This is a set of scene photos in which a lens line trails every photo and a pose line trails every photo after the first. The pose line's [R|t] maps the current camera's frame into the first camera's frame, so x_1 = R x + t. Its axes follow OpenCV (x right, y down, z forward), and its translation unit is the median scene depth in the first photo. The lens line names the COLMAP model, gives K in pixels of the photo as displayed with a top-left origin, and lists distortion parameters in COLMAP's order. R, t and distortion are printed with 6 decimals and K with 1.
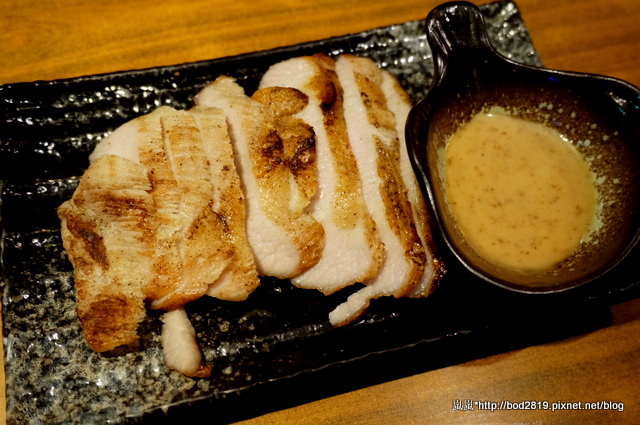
lens RADIAL K [[728.8, 0, 339.9], [0, 728.8, 212.9], [0, 0, 1]] dist [-0.008830, 0.293791]
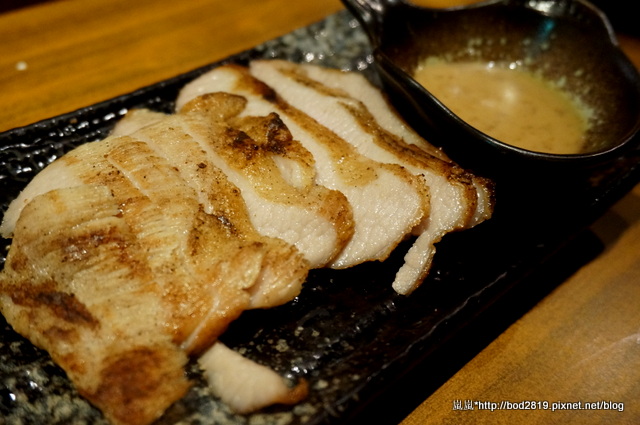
lens RADIAL K [[728.8, 0, 339.9], [0, 728.8, 212.9], [0, 0, 1]] dist [-0.008830, 0.293791]
pose [[0.876680, -0.299511, 0.376464, -0.341531], [0.402859, 0.884785, -0.234221, 0.231767], [-0.262938, 0.356998, 0.896335, 0.274339]]
